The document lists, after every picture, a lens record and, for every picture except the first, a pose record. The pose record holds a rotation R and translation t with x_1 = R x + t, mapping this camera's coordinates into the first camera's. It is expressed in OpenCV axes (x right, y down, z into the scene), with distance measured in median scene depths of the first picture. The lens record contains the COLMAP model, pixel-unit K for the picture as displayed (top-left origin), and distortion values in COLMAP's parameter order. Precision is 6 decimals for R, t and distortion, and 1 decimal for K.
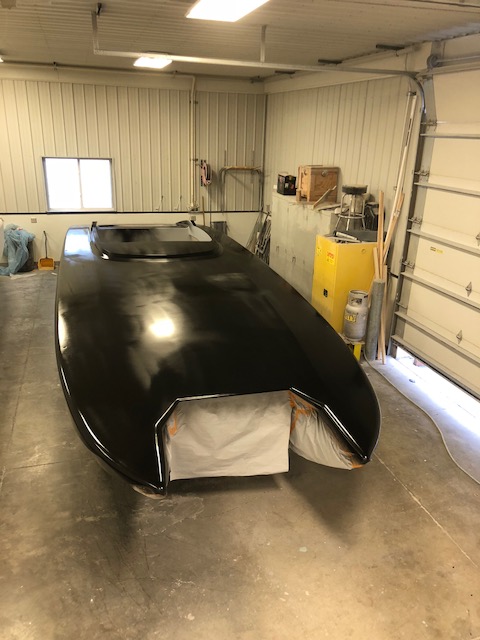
lens RADIAL K [[523.0, 0, 244.7], [0, 523.0, 326.8], [0, 0, 1]] dist [0.013509, 0.000018]
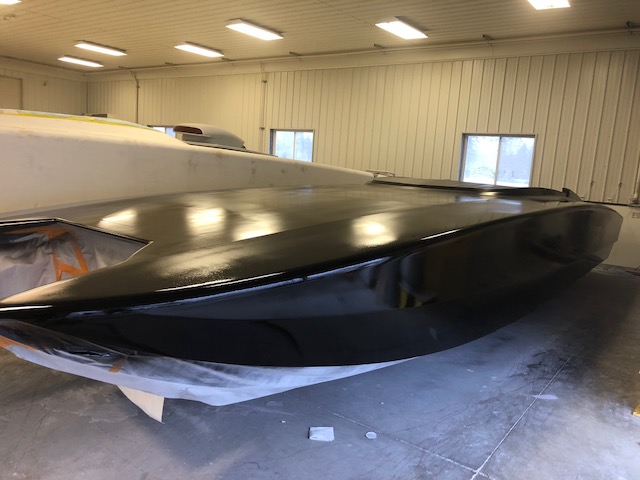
lens RADIAL K [[523.0, 0, 320.7], [0, 523.0, 233.3], [0, 0, 1]] dist [0.013509, 0.000018]
pose [[0.593135, 0.119758, -0.796146, 0.309985], [-0.329213, 0.938501, -0.104094, 0.048051], [0.734718, 0.323844, 0.596083, 0.356417]]
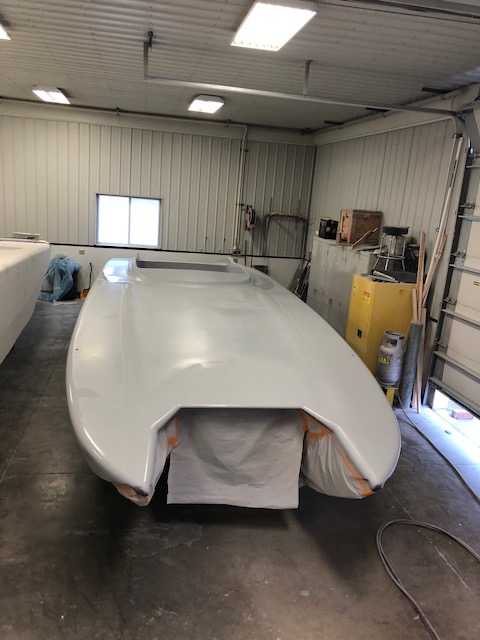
lens RADIAL K [[523.0, 0, 237.7], [0, 523.0, 319.9], [0, 0, 1]] dist [0.013509, 0.000018]
pose [[0.992067, 0.071956, -0.103078, 0.026477], [-0.084598, 0.988664, -0.124045, 0.041358], [0.092984, 0.131781, 0.986908, 0.027322]]
